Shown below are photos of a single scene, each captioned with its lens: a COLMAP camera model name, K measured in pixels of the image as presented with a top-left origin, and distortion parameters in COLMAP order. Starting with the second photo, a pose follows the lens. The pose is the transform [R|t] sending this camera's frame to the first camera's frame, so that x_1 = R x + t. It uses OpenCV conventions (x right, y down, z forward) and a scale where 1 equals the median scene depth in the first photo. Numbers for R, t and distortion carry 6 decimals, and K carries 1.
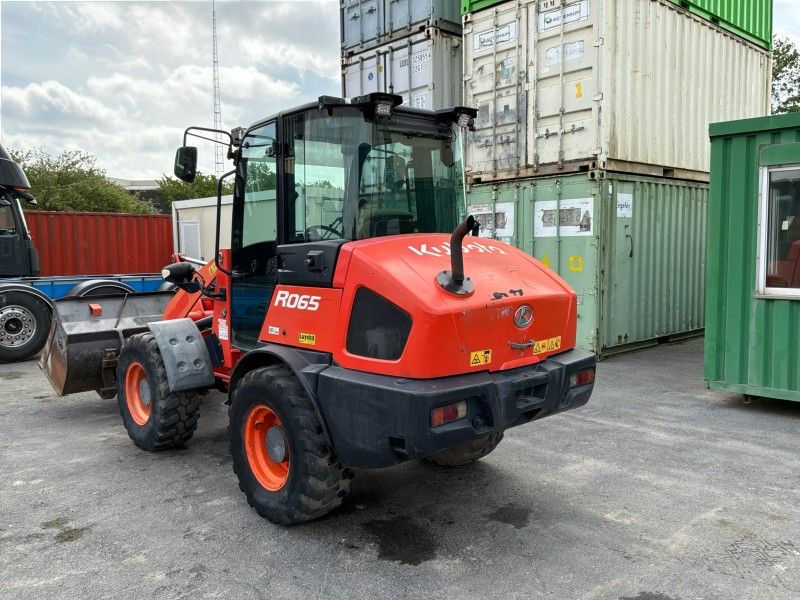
lens RADIAL K [[659.3, 0, 397.2], [0, 659.3, 299.2], [0, 0, 1]] dist [0.123219, -0.245833]
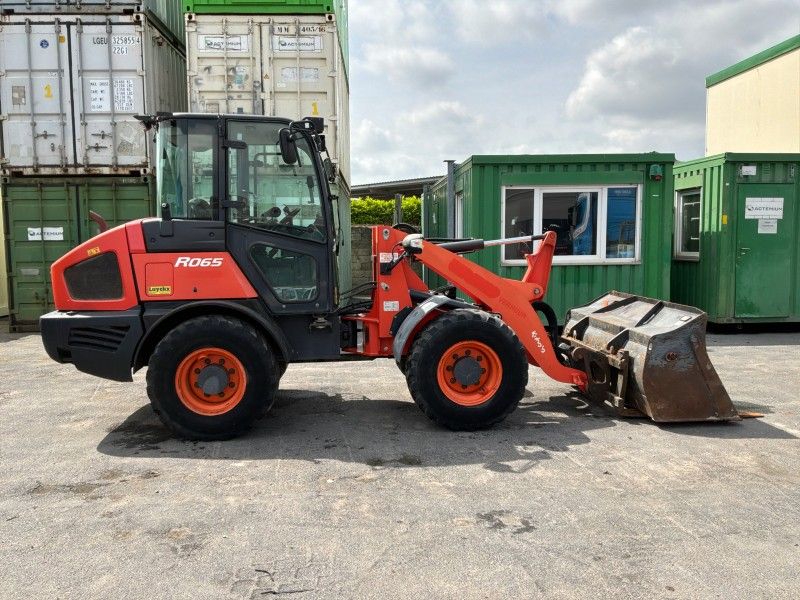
lens RADIAL K [[661.8, 0, 396.7], [0, 661.8, 298.3], [0, 0, 1]] dist [0.084659, -0.159031]
pose [[0.646198, -0.057679, 0.760987, -0.570450], [0.060066, 0.997890, 0.024629, 0.013799], [-0.760802, 0.029794, 0.648299, 0.100220]]
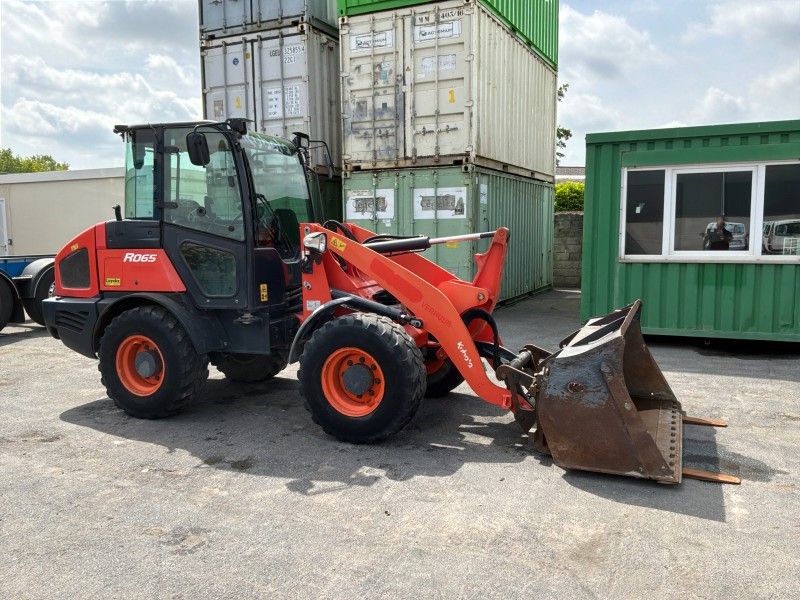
lens RADIAL K [[659.3, 0, 397.2], [0, 659.3, 299.2], [0, 0, 1]] dist [0.123219, -0.245833]
pose [[0.927238, -0.036709, 0.372669, -0.272822], [0.028594, 0.999219, 0.027281, 0.015647], [-0.373379, -0.014640, 0.927563, -0.076363]]
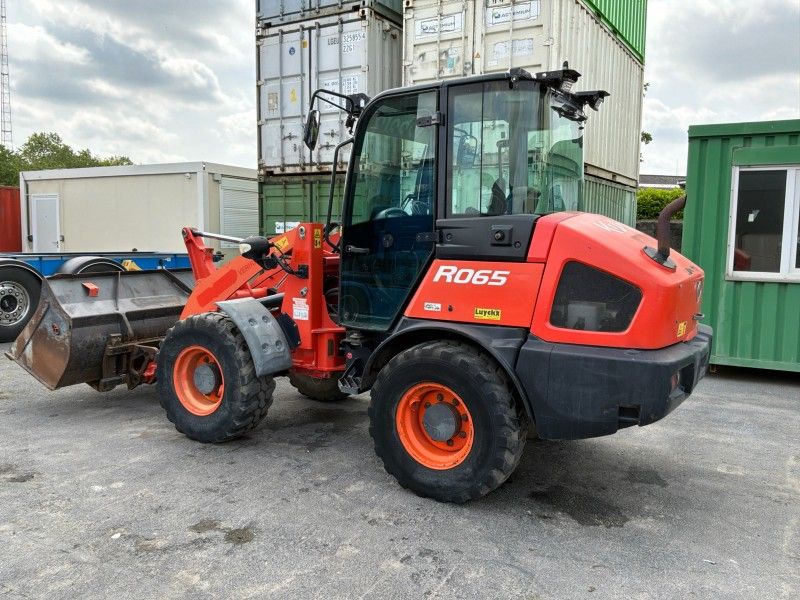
lens RADIAL K [[659.3, 0, 397.2], [0, 659.3, 299.2], [0, 0, 1]] dist [0.123219, -0.245833]
pose [[0.958758, -0.002065, 0.284215, -0.222660], [-0.002926, 0.999849, 0.017138, 0.008524], [-0.284207, -0.017263, 0.958607, 0.036043]]
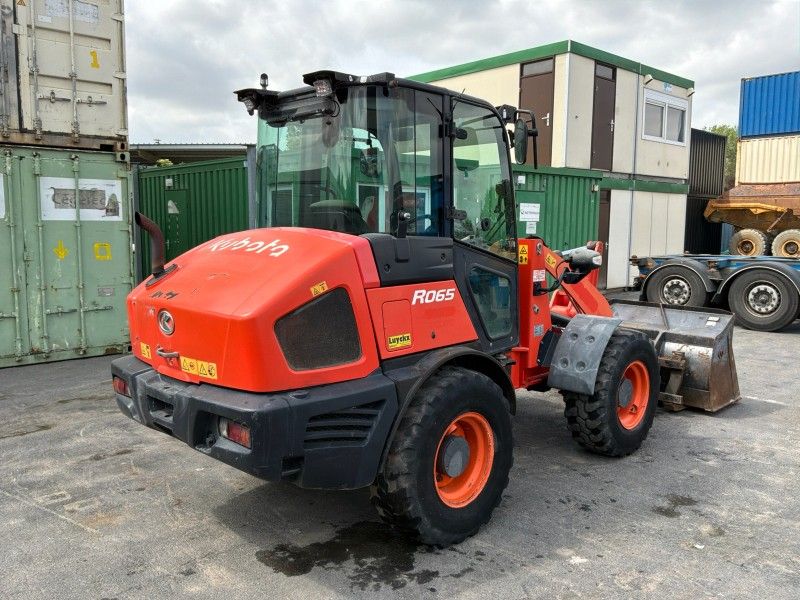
lens RADIAL K [[668.7, 0, 397.8], [0, 668.7, 297.4], [0, 0, 1]] dist [0.034253, -0.066224]
pose [[0.013157, -0.097378, 0.995161, -0.642424], [0.074158, 0.992601, 0.096147, -0.049139], [-0.997160, 0.072534, 0.020281, 0.583663]]
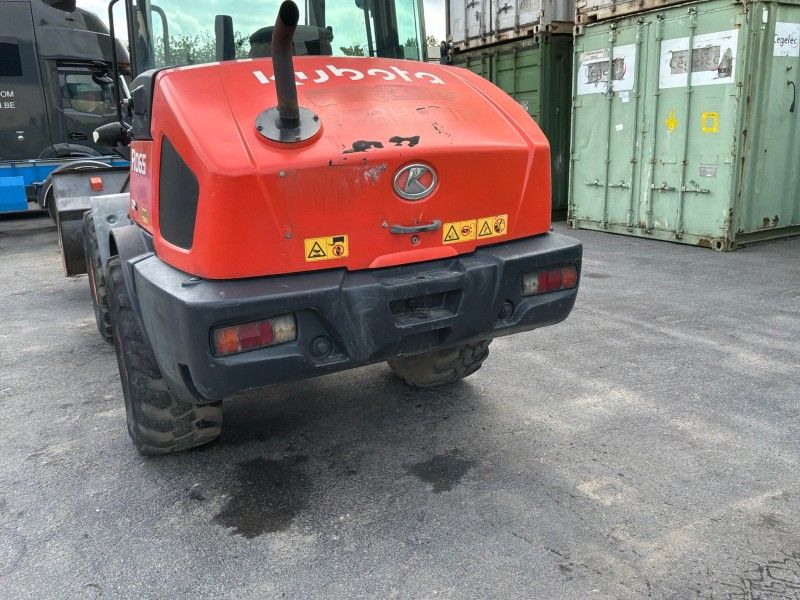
lens RADIAL K [[662.3, 0, 399.2], [0, 662.3, 288.5], [0, 0, 1]] dist [0.125209, -0.227059]
pose [[0.966734, 0.035878, -0.253256, 0.127910], [0.004831, 0.987376, 0.158318, 0.010375], [0.255740, -0.154275, 0.954357, 0.148739]]
